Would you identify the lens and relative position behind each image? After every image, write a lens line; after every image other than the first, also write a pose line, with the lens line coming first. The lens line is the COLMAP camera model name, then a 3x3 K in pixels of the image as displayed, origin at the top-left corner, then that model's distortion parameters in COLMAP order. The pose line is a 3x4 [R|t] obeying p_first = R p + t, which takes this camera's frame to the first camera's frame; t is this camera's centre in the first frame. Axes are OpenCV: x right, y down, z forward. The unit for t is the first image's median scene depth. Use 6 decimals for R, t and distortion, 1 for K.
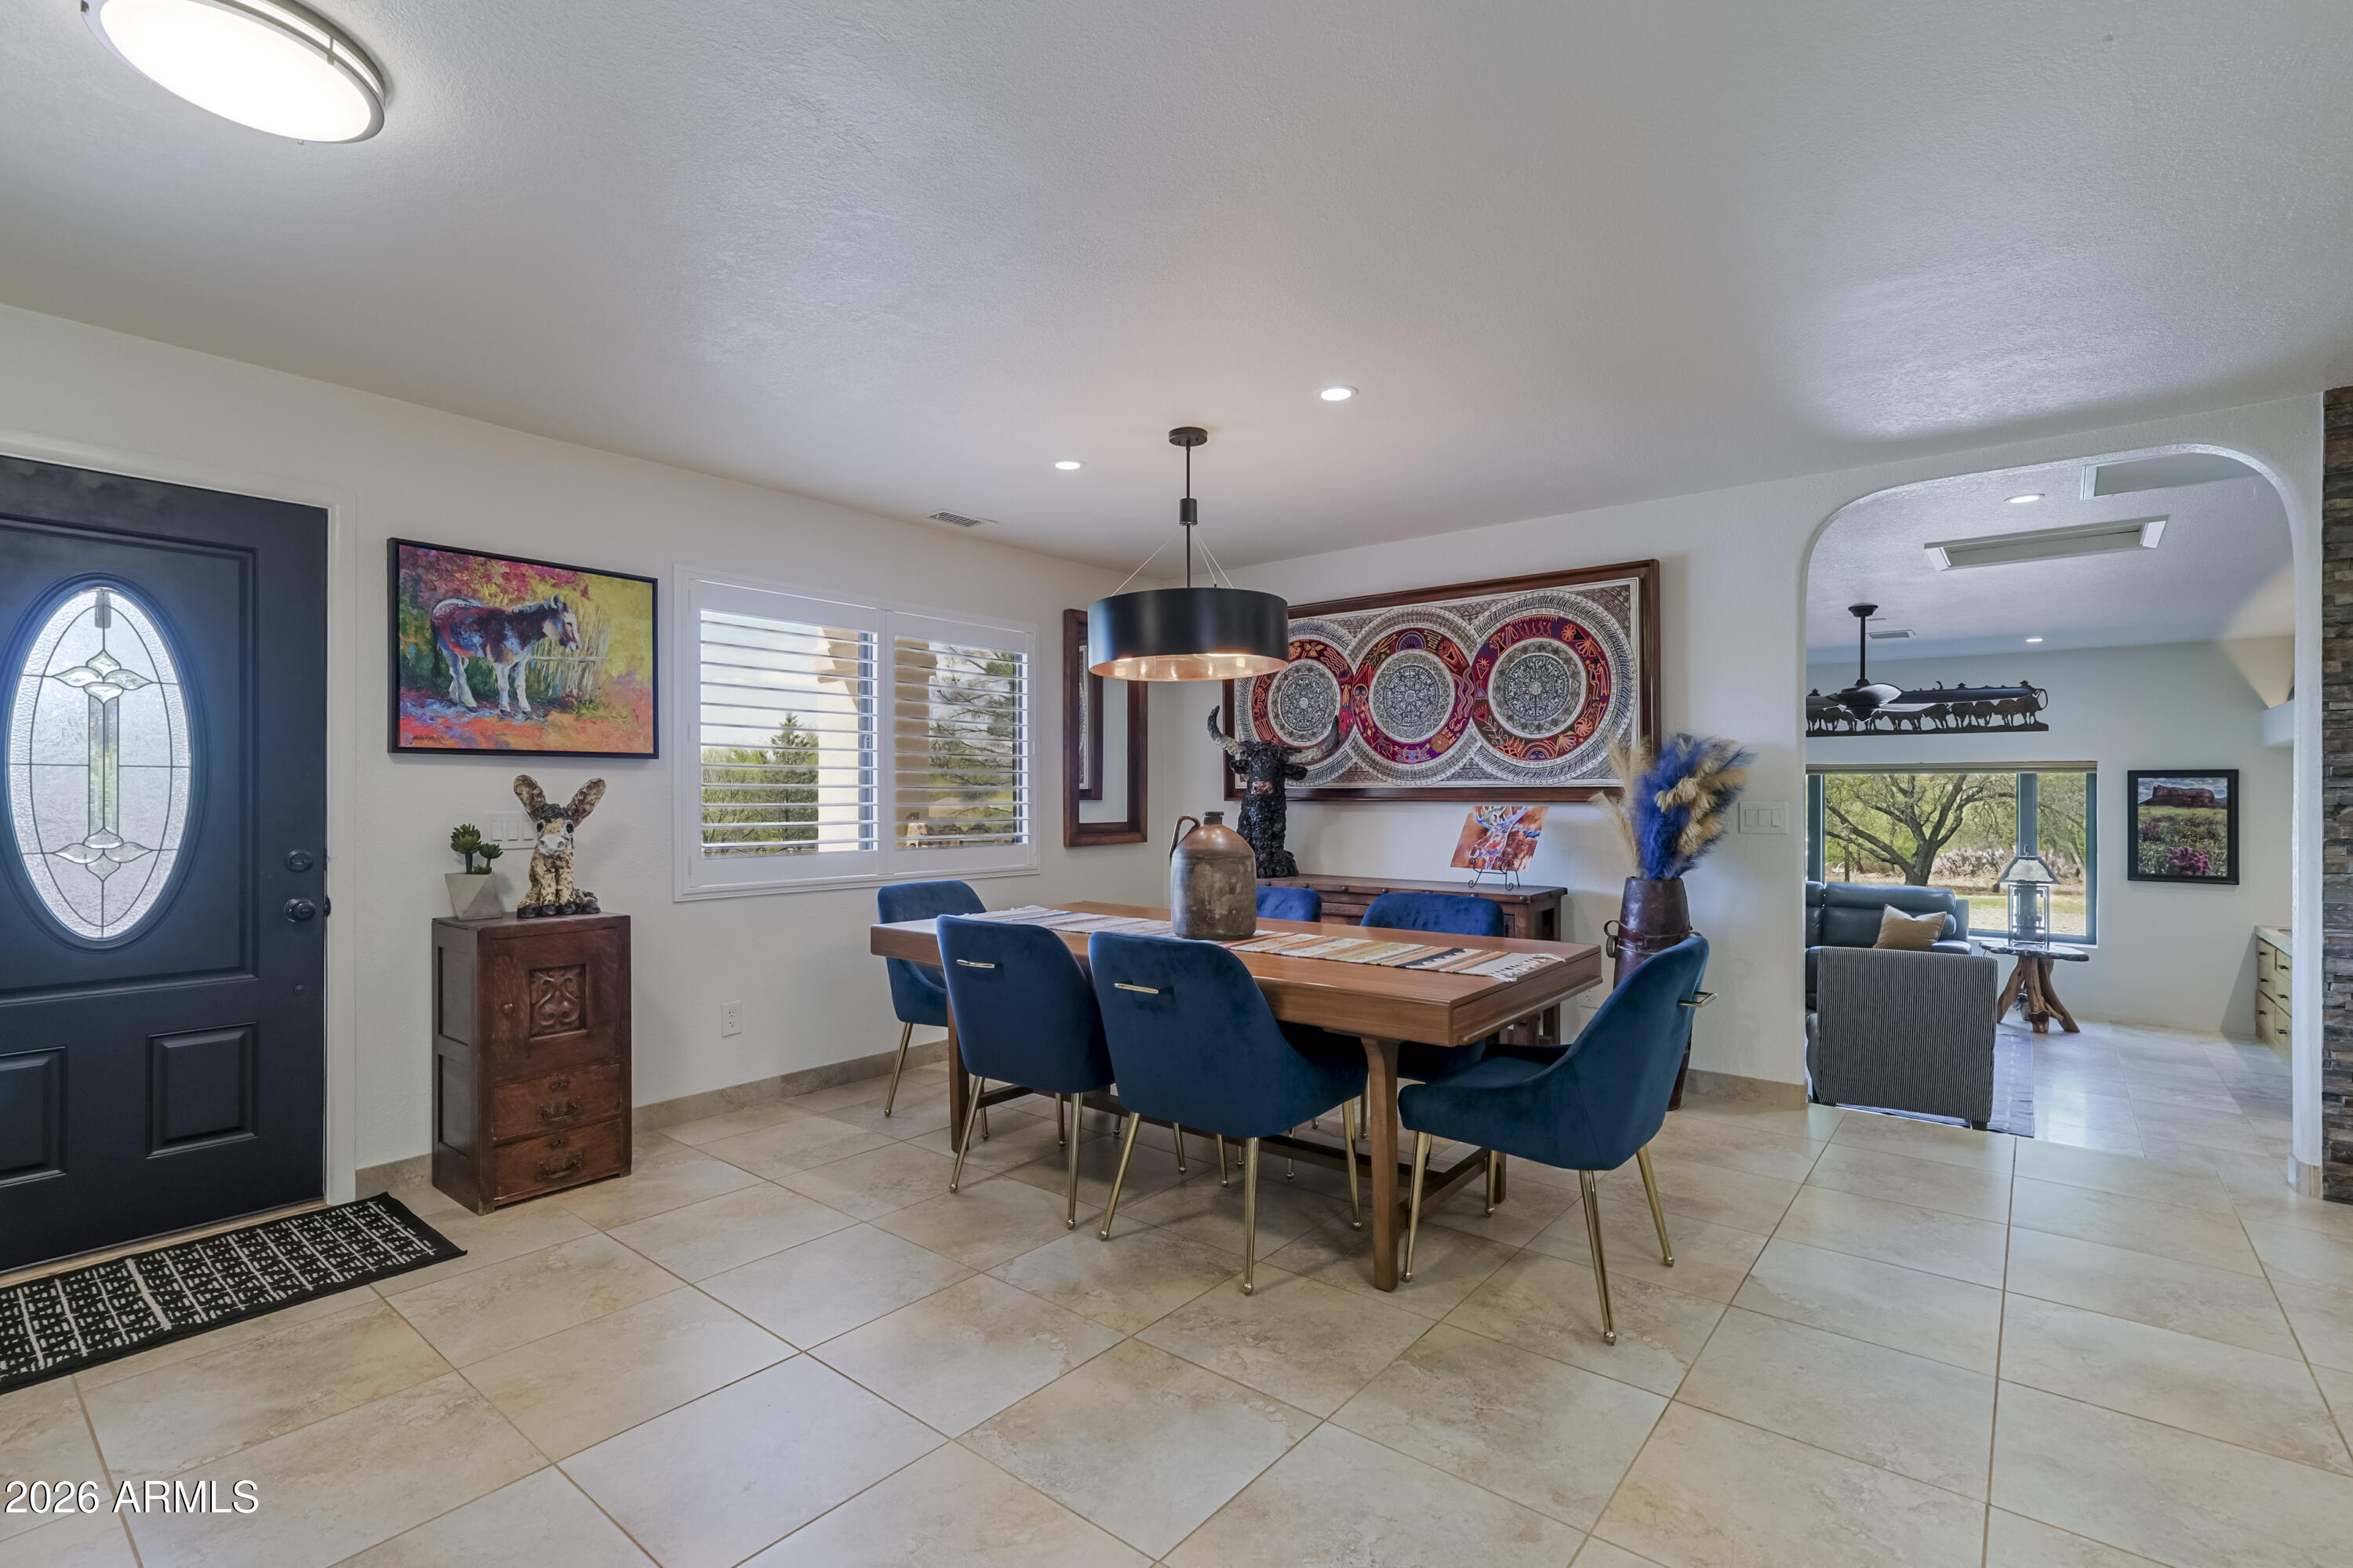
lens RADIAL K [[1088.1, 0, 1160.7], [0, 1088.1, 787.5], [0, 0, 1]] dist [-0.012251, 0.009055]
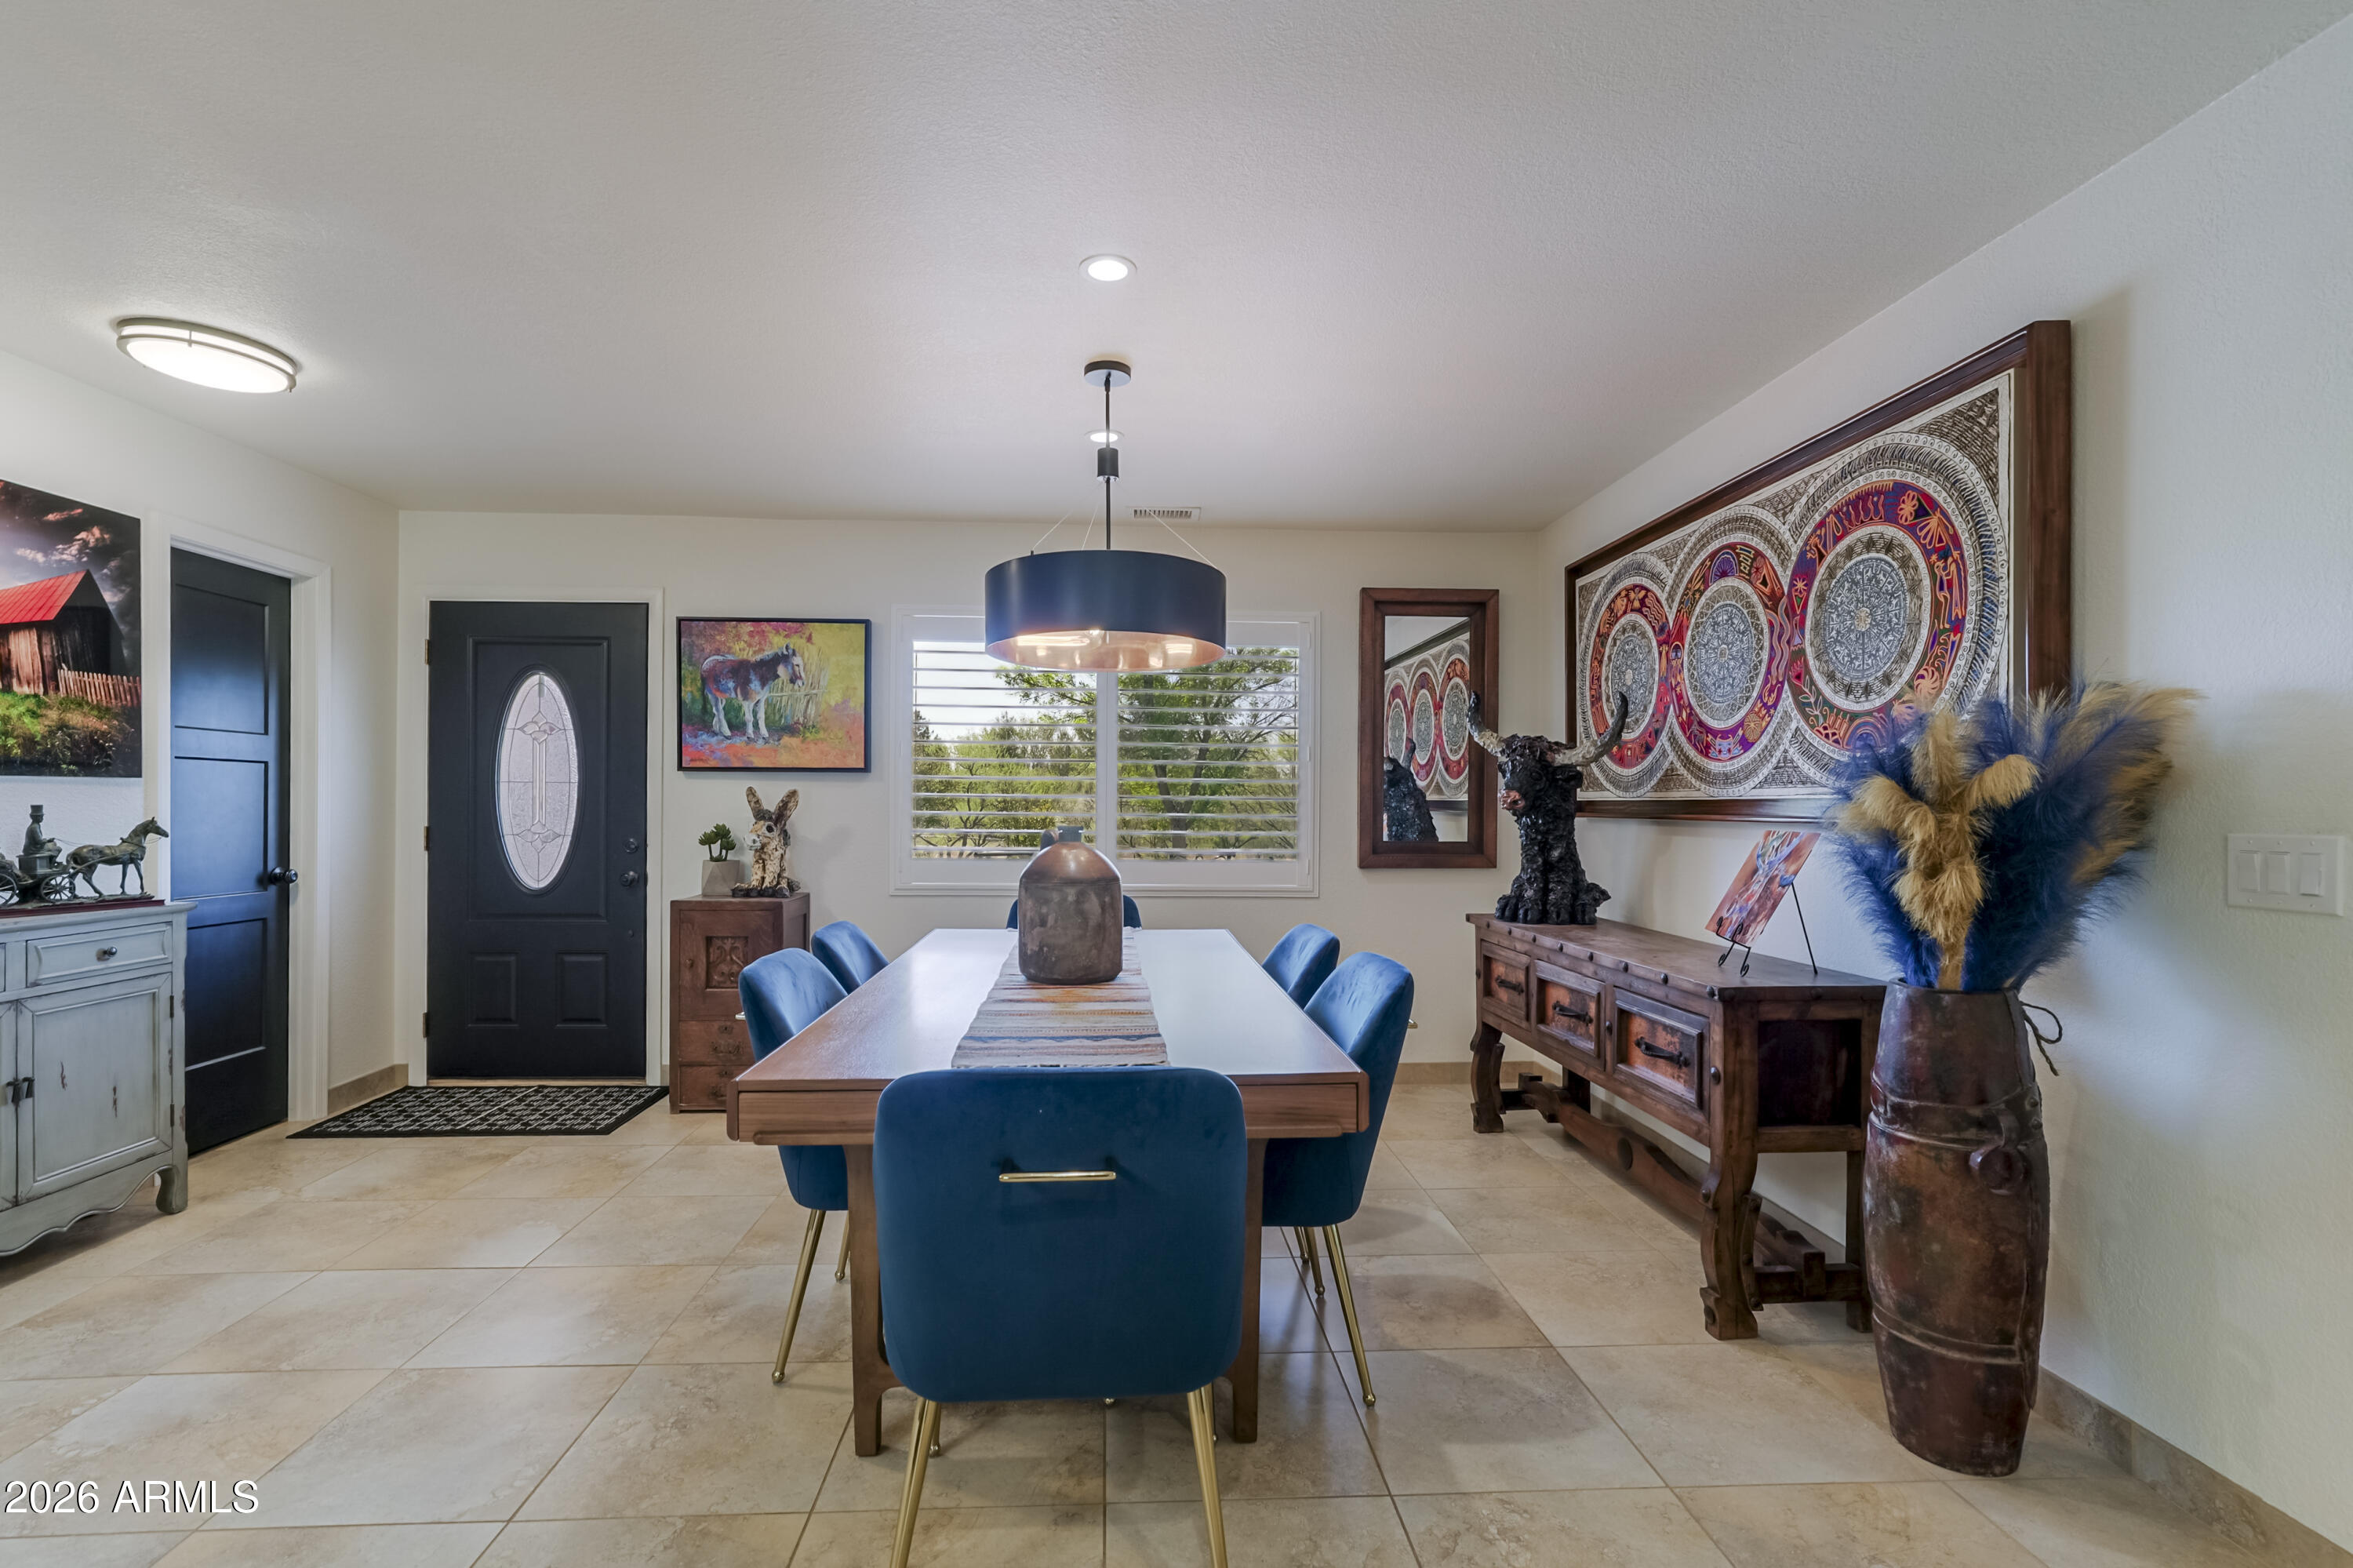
lens RADIAL K [[1088.1, 0, 1157.8], [0, 1088.1, 802.7], [0, 0, 1]] dist [-0.012251, 0.009055]
pose [[0.666735, 0.005156, -0.745277, 0.690775], [-0.003690, 0.999987, 0.003617, 0.001362], [0.745285, 0.000339, 0.666746, 0.489052]]
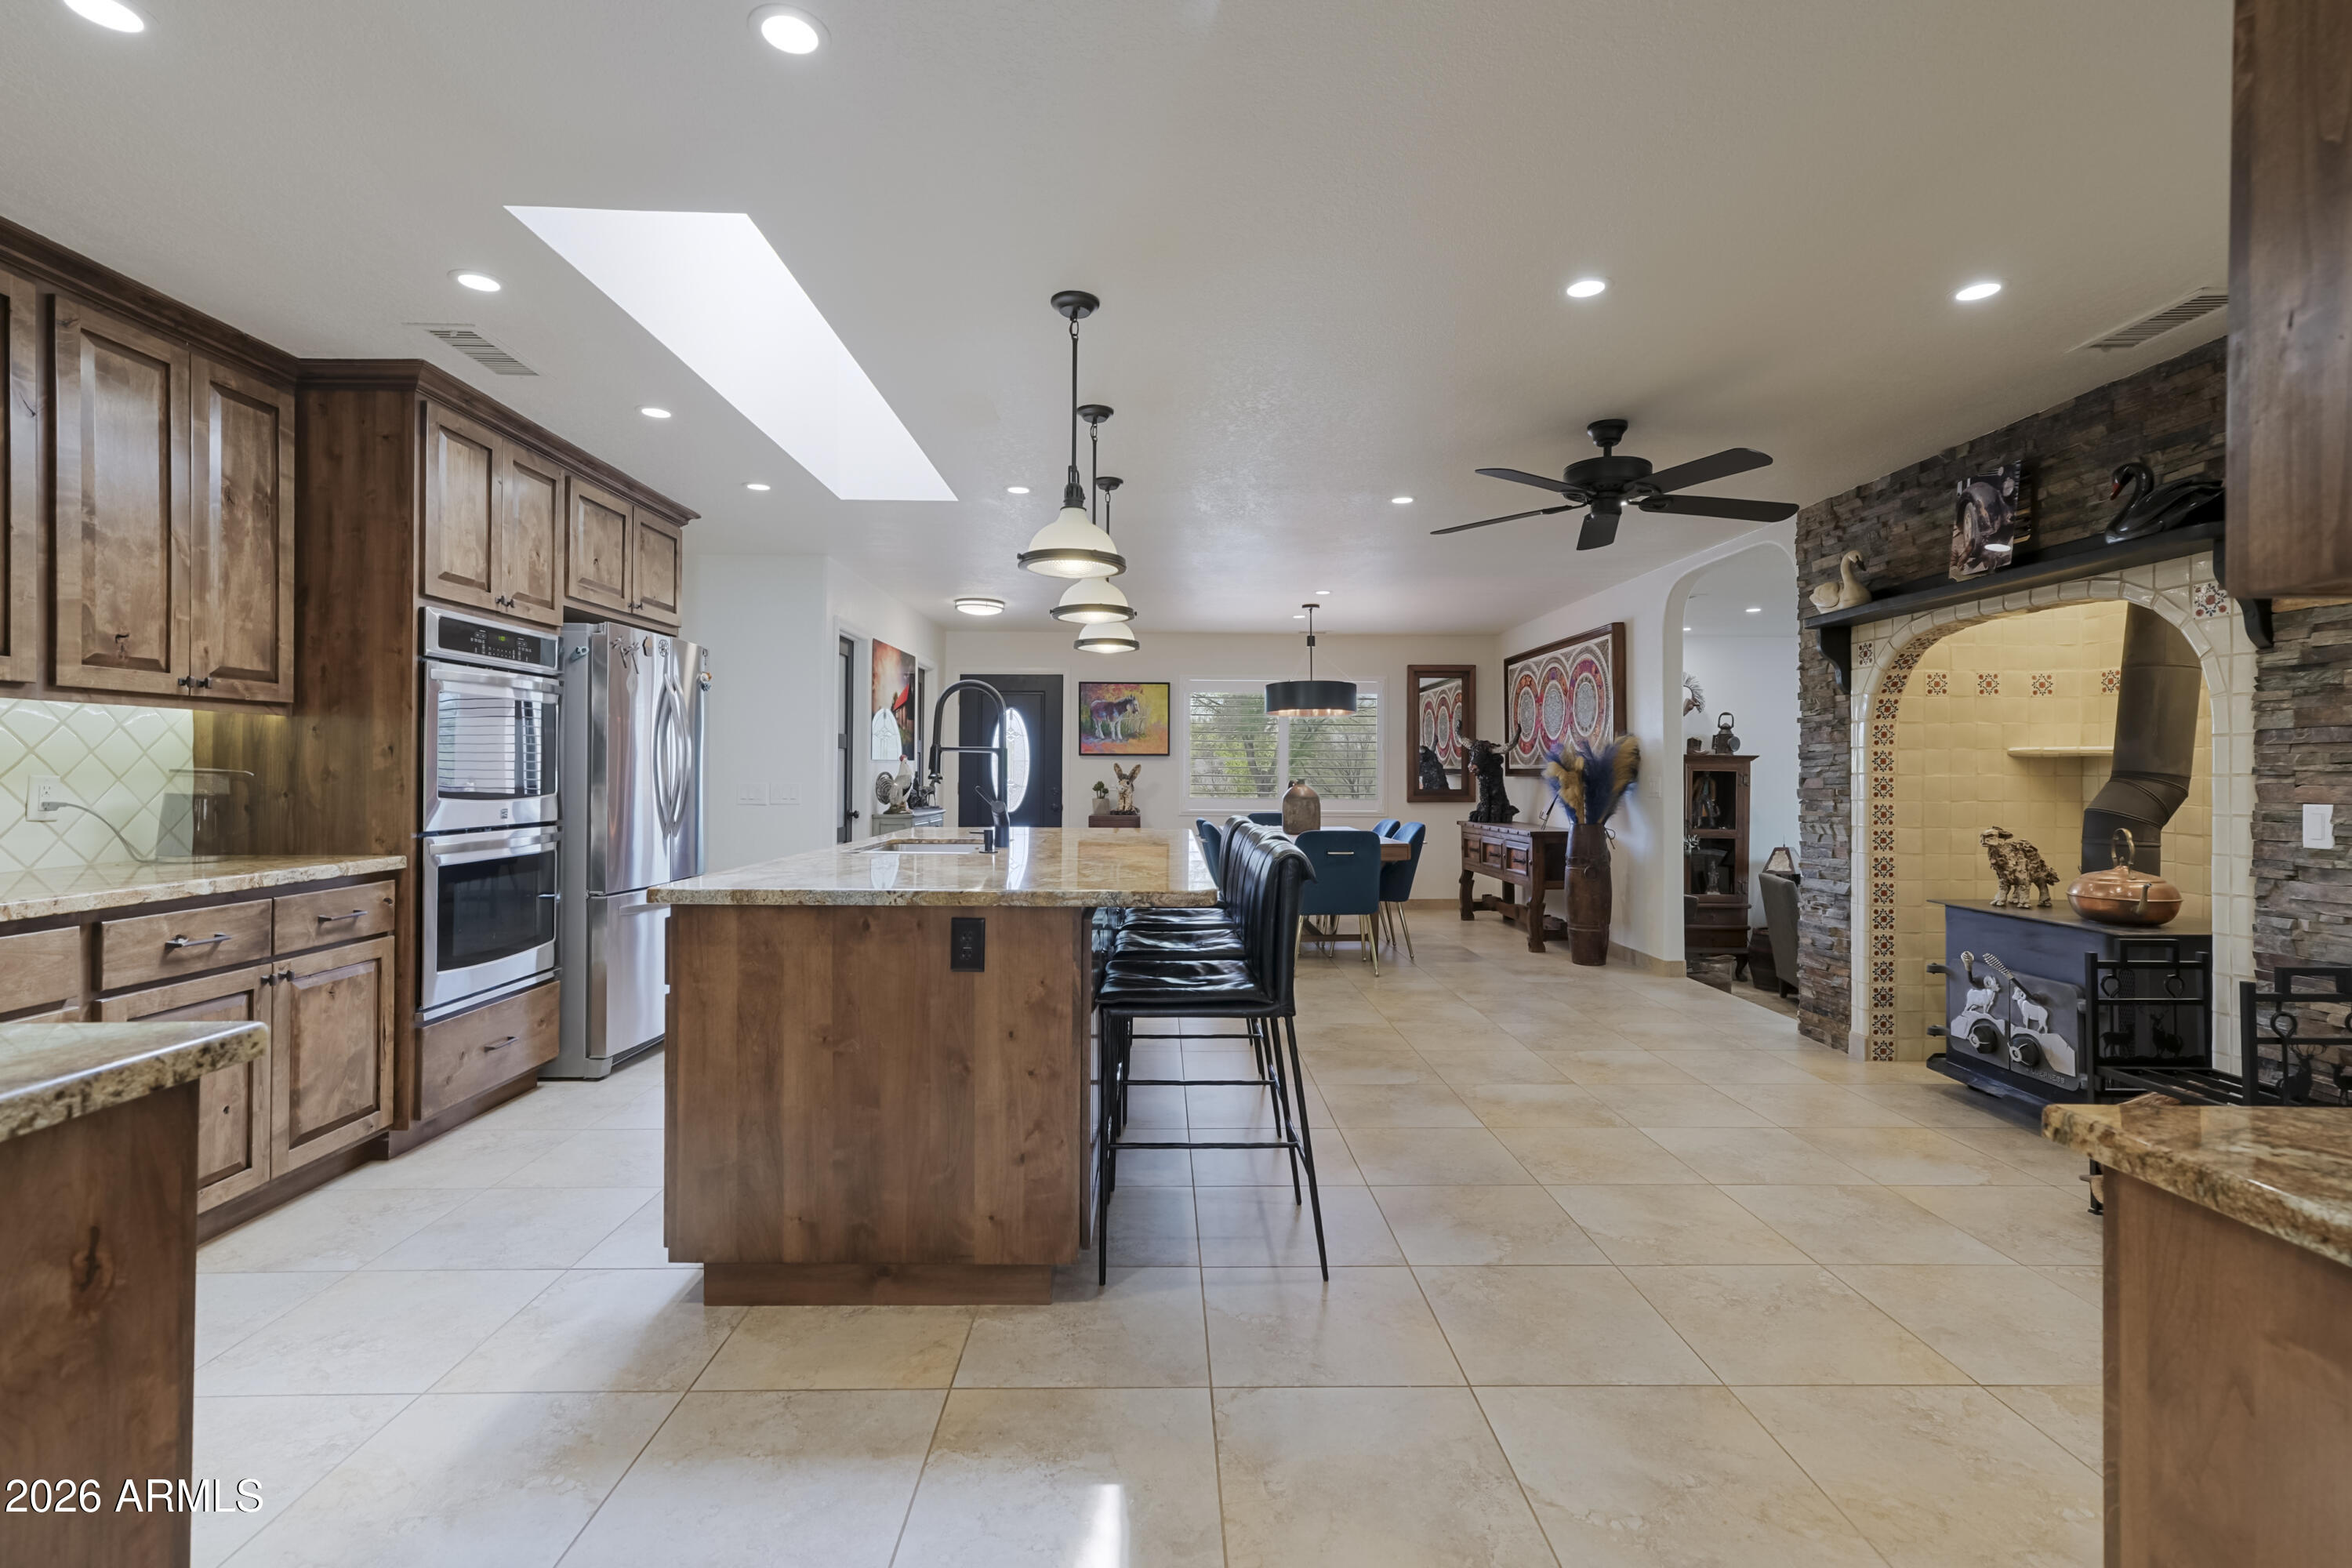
lens RADIAL K [[1087.6, 0, 1170.0], [0, 1087.6, 776.8], [0, 0, 1]] dist [-0.012251, 0.009055]
pose [[0.642770, 0.006430, -0.766032, 1.562380], [-0.000634, 0.999969, 0.007862, 0.001649], [0.766059, -0.004568, 0.642754, -0.639795]]
